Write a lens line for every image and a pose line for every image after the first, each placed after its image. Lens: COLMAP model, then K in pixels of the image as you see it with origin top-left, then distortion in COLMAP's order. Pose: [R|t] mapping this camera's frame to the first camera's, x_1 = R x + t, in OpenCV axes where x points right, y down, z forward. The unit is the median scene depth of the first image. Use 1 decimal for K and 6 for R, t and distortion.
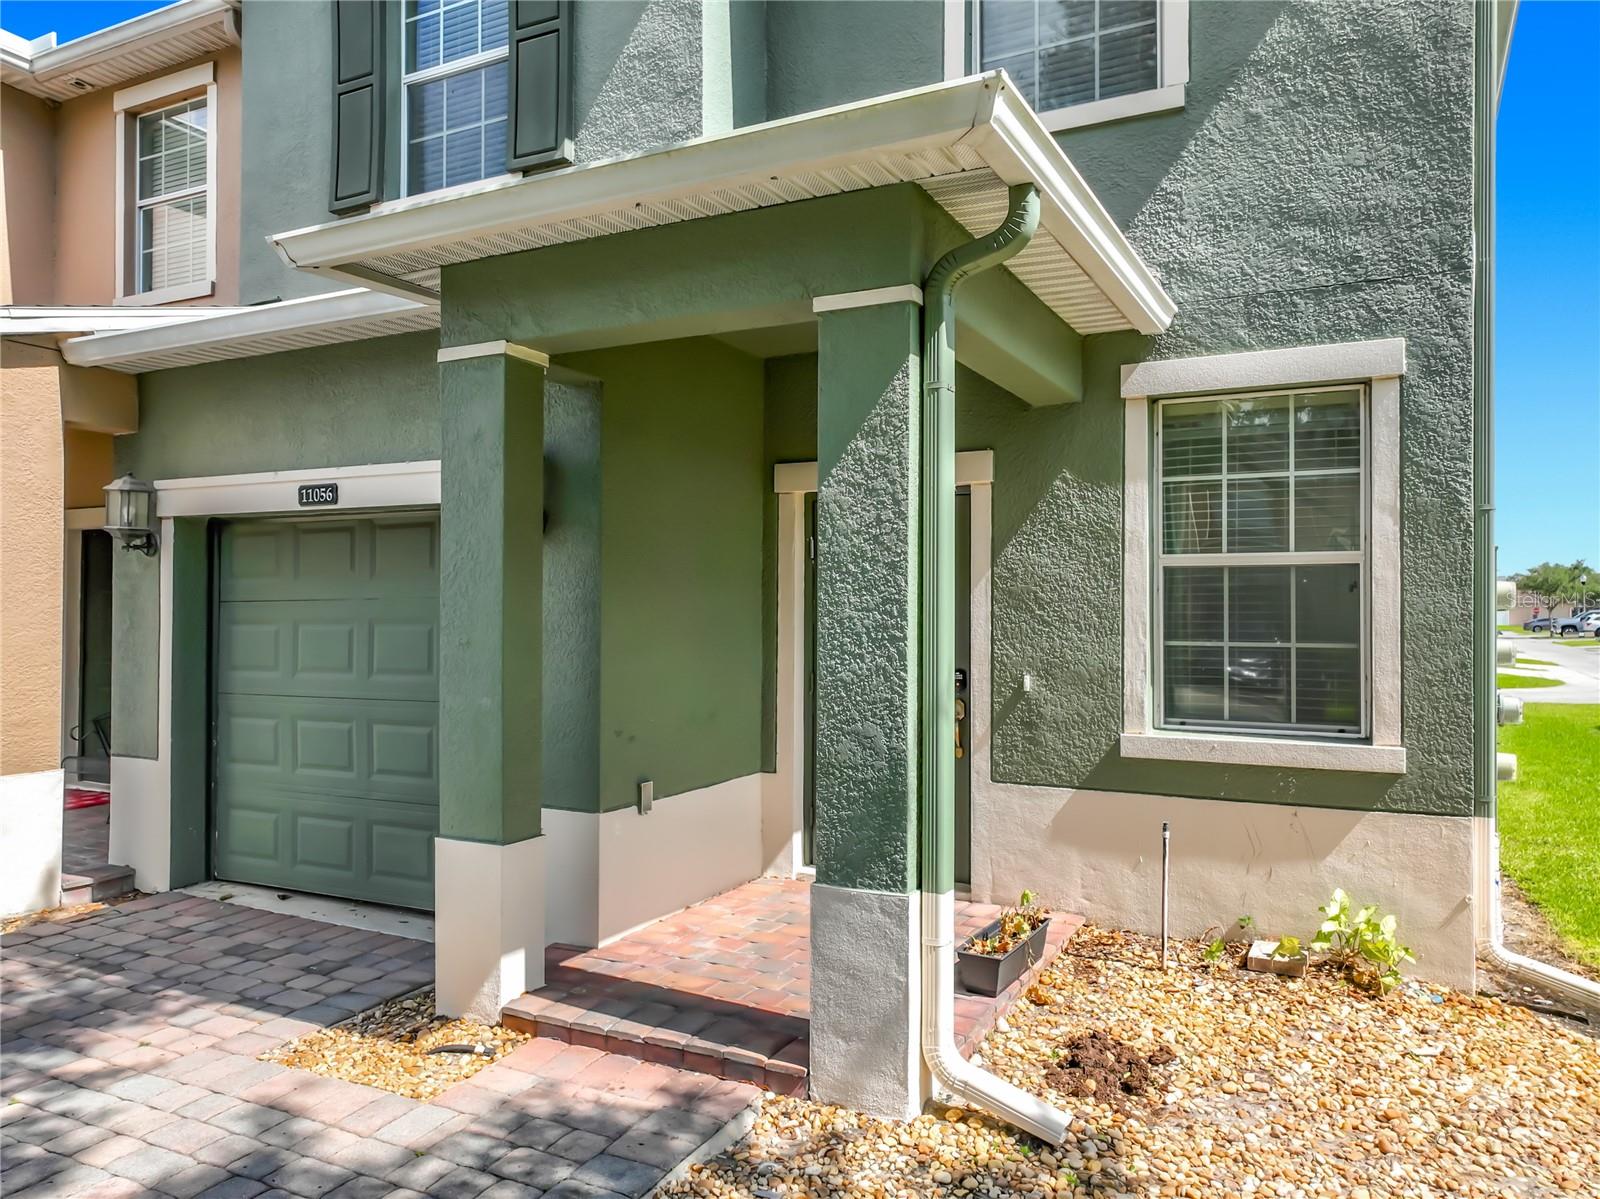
lens RADIAL K [[1120.6, 0, 800.0], [0, 1120.6, 599.5], [0, 0, 1]] dist [0.003115, 0.011984]
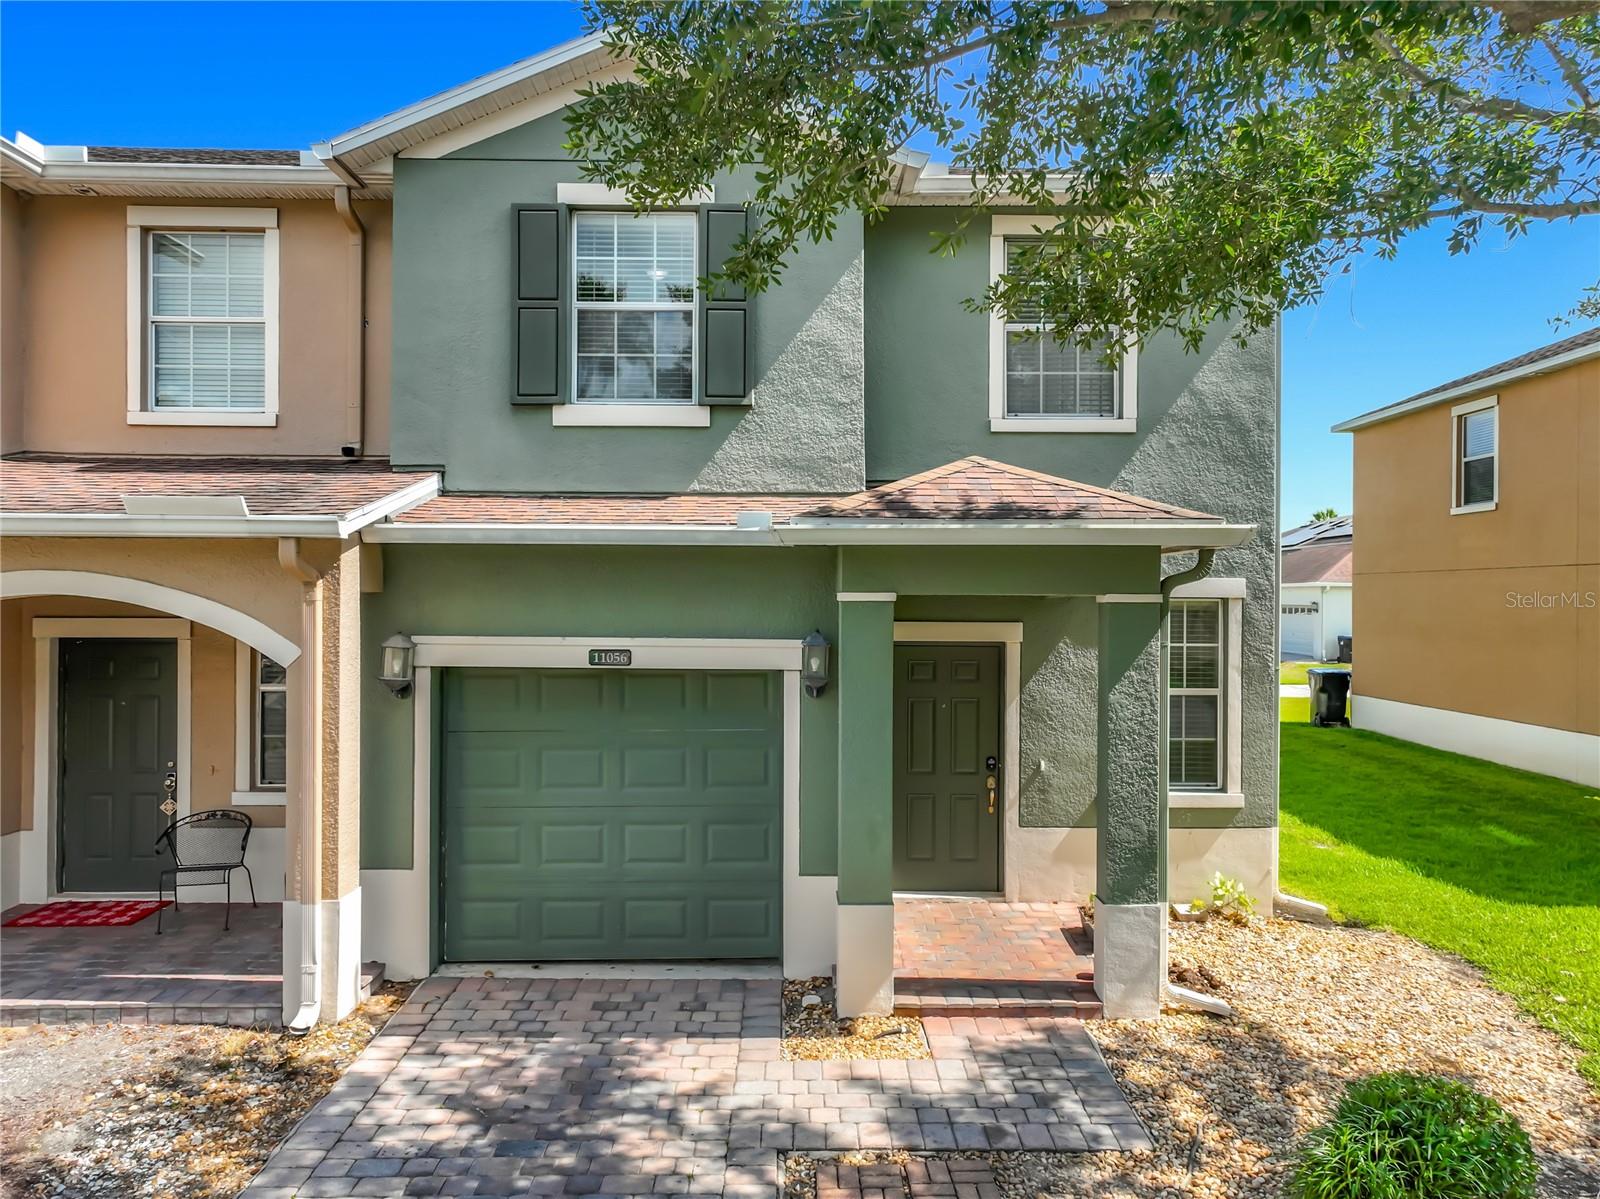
lens RADIAL K [[1120.6, 0, 800.0], [0, 1120.6, 599.5], [0, 0, 1]] dist [0.003115, 0.011984]
pose [[0.882132, 0.001801, 0.470998, -1.002733], [-0.008347, 0.999895, 0.011809, -0.209960], [-0.470928, -0.014349, 0.882055, -0.314055]]
